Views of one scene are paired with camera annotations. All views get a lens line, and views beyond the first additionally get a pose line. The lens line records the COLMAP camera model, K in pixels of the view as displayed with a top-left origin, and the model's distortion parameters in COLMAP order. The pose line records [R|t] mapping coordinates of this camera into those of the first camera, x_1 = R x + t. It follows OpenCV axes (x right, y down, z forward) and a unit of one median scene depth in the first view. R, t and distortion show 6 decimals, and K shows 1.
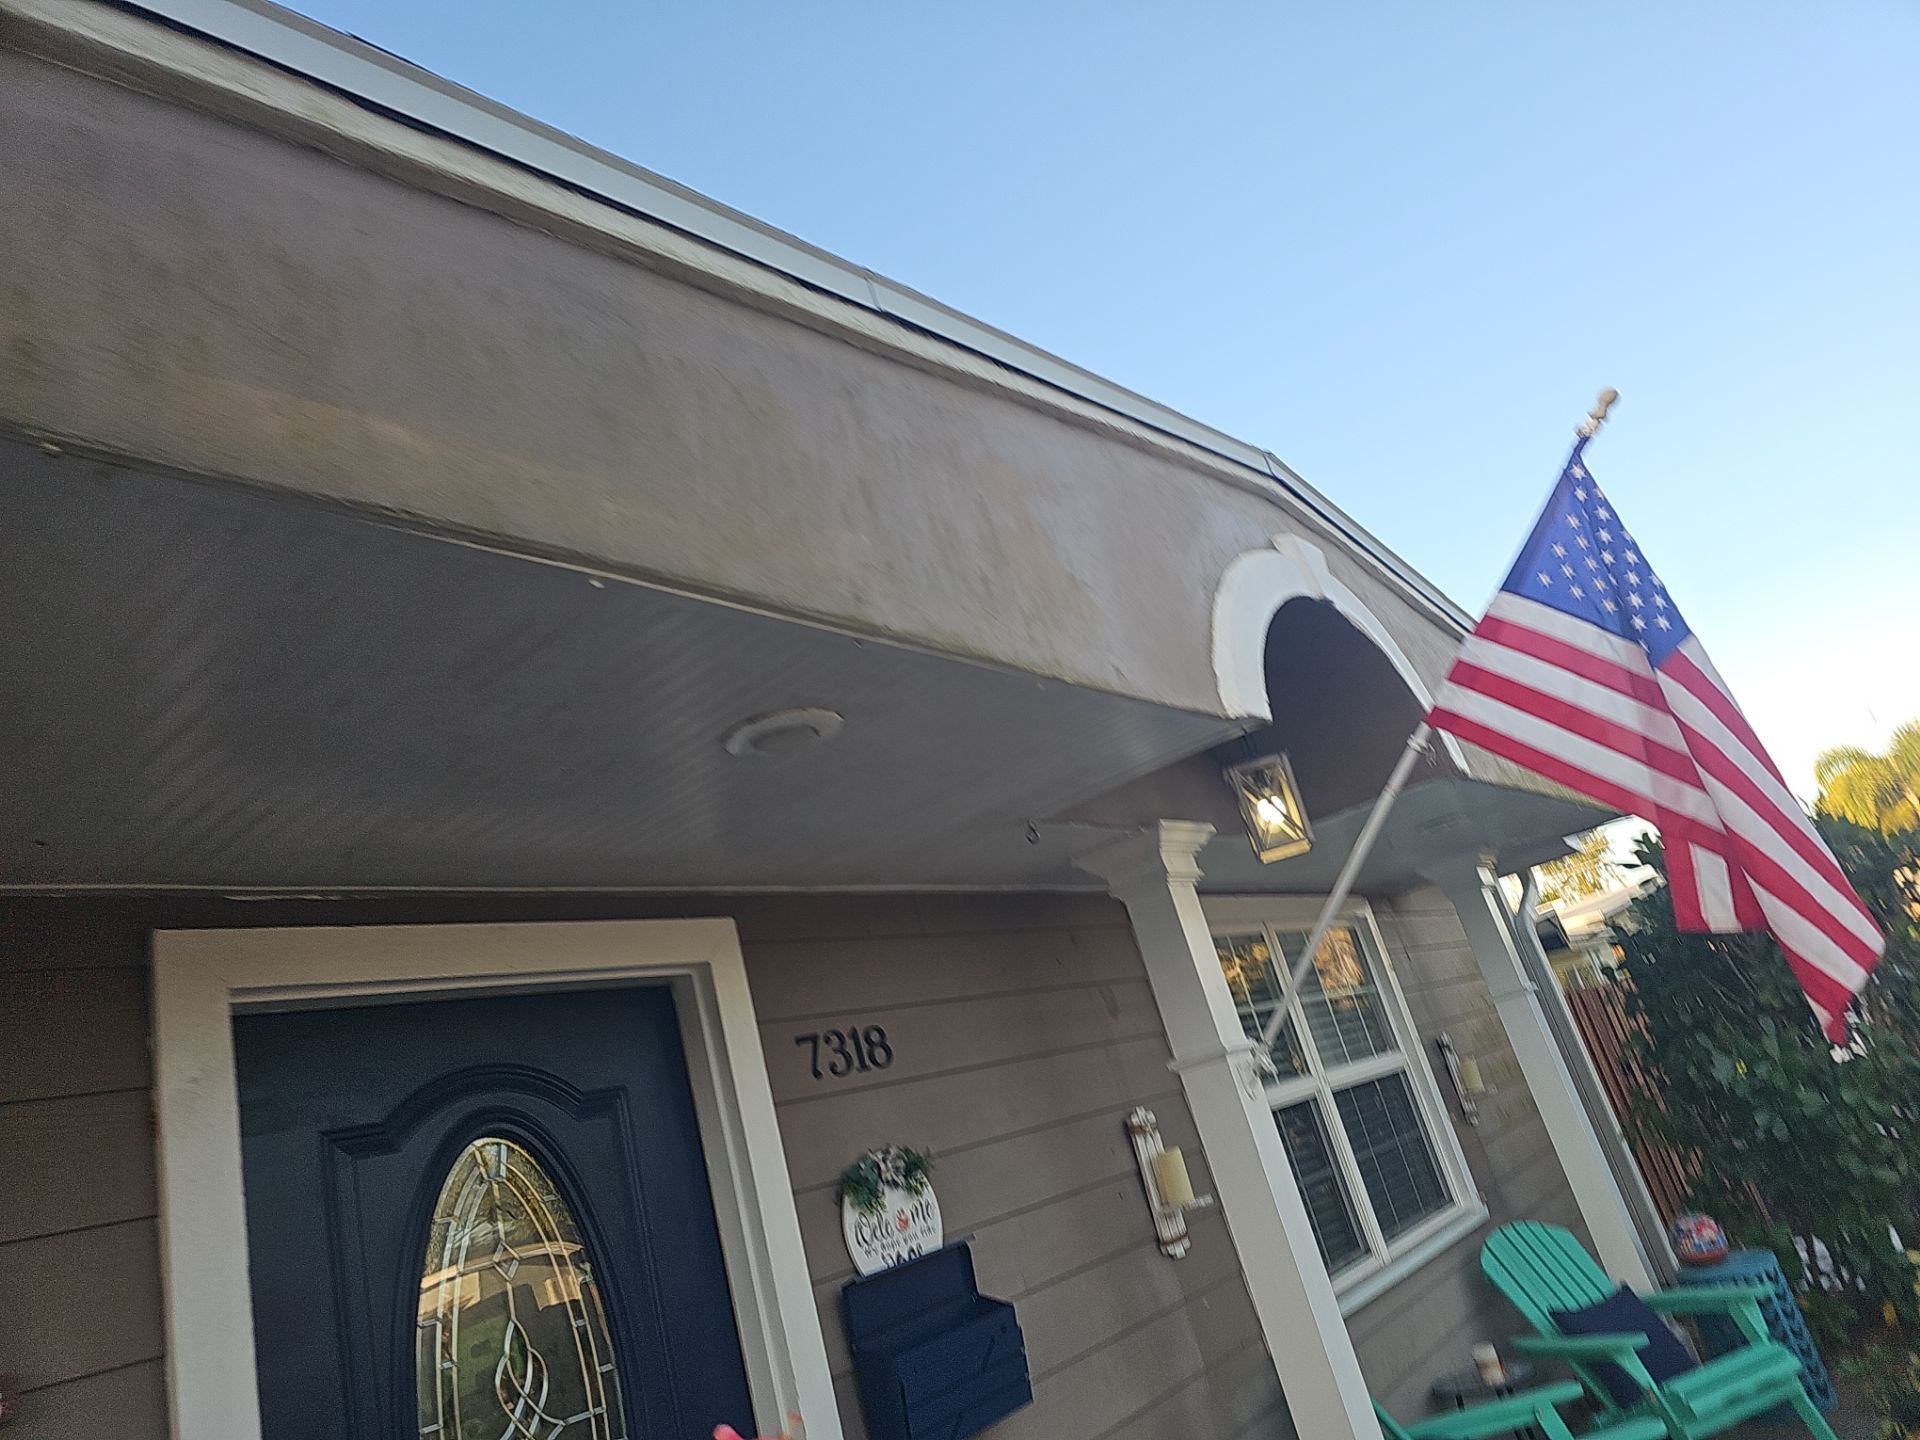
lens RADIAL K [[1241.6, 0, 969.9], [0, 1241.6, 736.2], [0, 0, 1]] dist [0.069835, -0.057276]
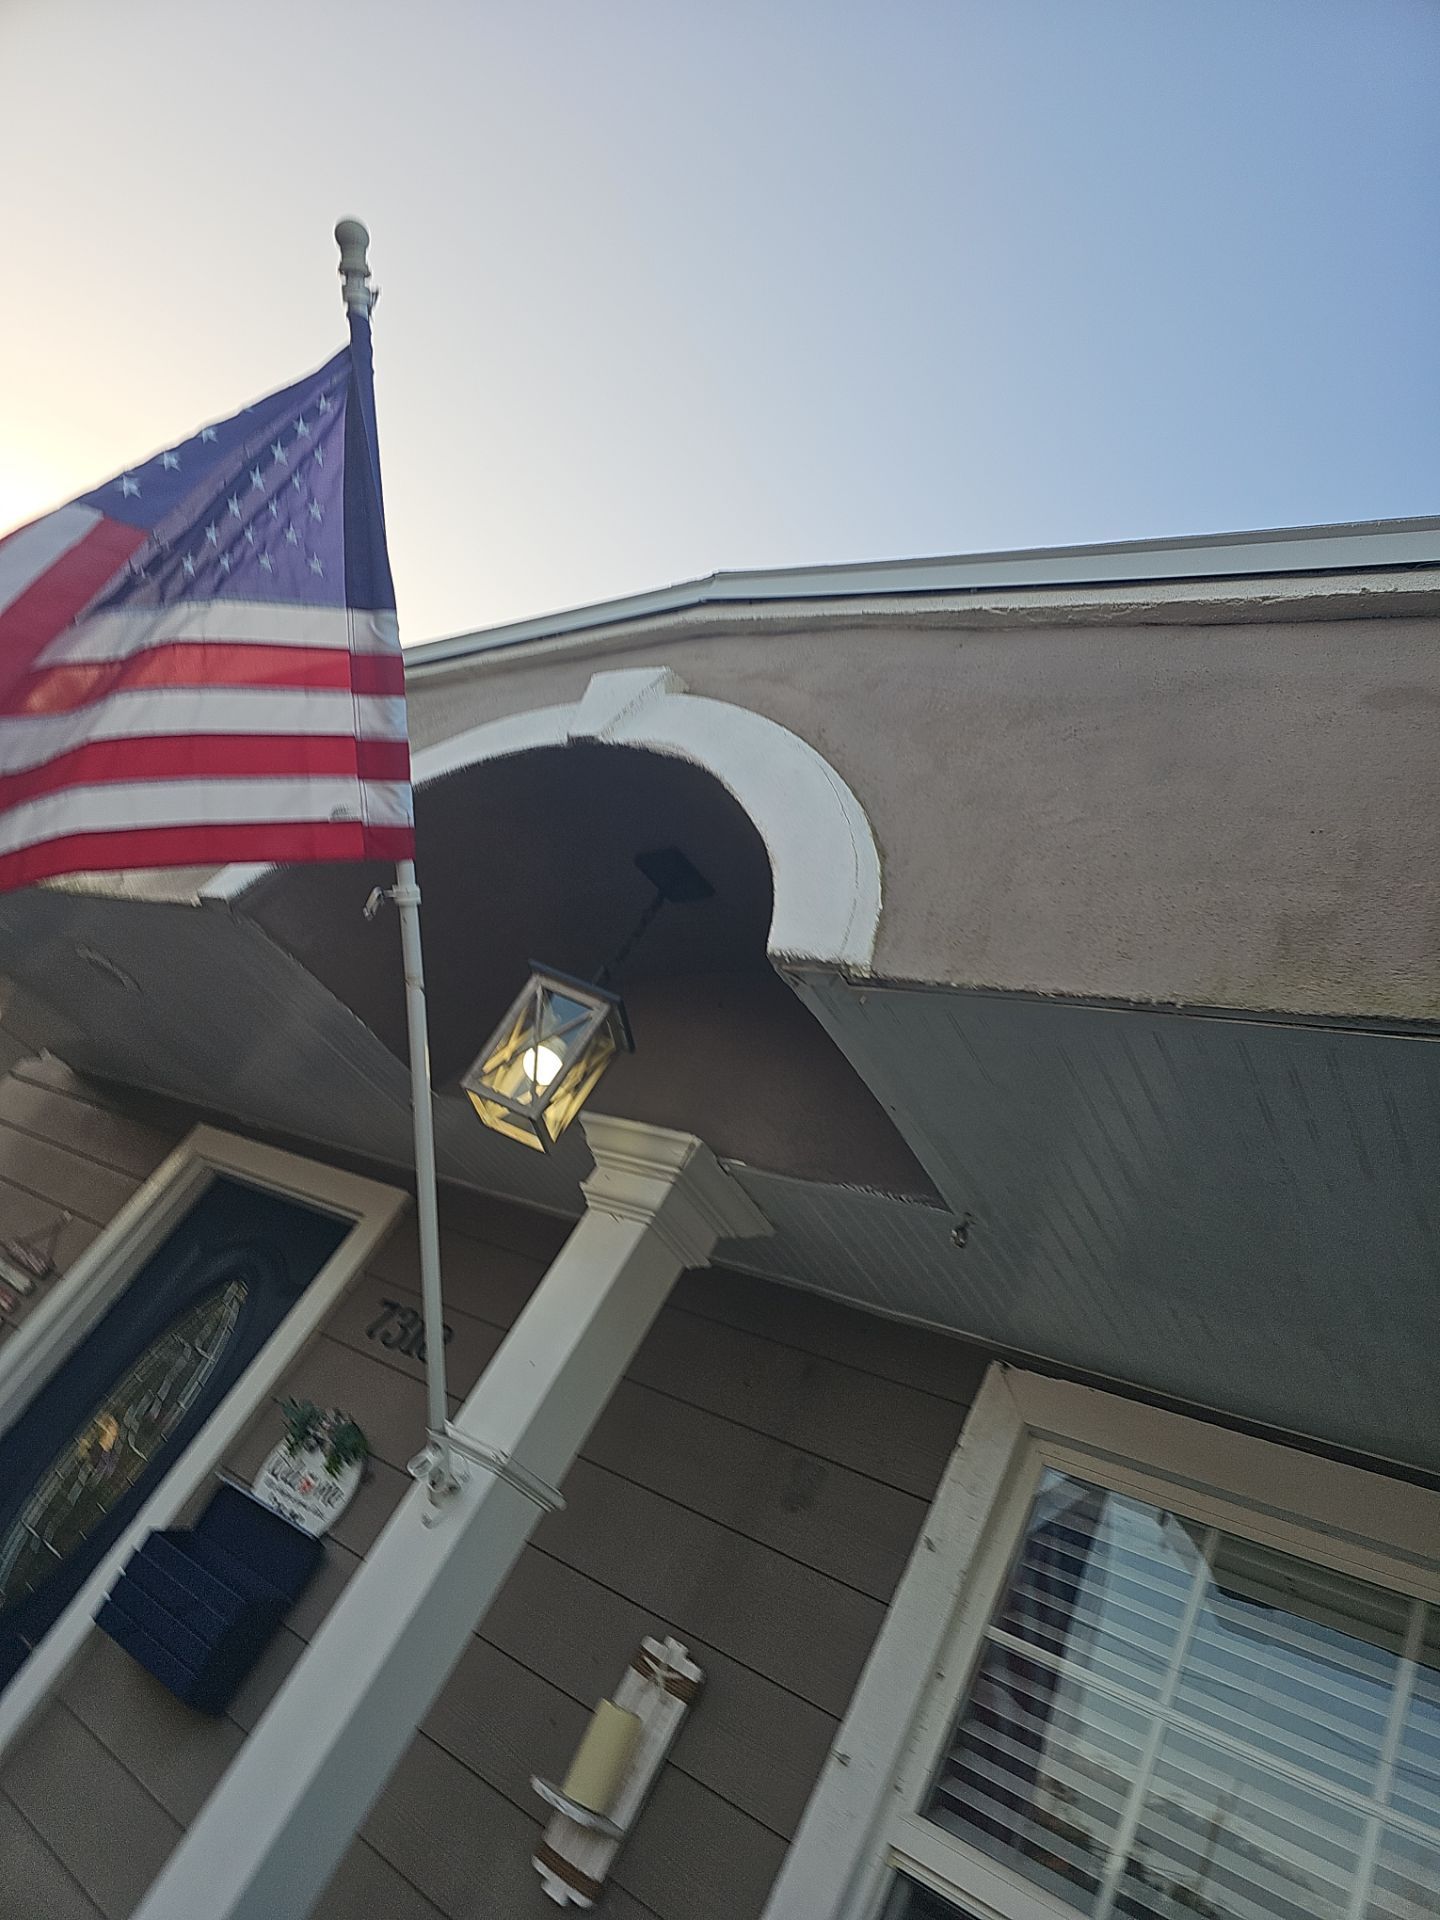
lens RADIAL K [[1241.6, 0, 749.7], [0, 1241.6, 969.7], [0, 0, 1]] dist [0.069835, -0.057276]
pose [[0.003902, -0.240460, -0.970651, 1.060746], [-0.159951, 0.958011, -0.237971, 0.176918], [0.987117, 0.156185, -0.034724, 1.351602]]
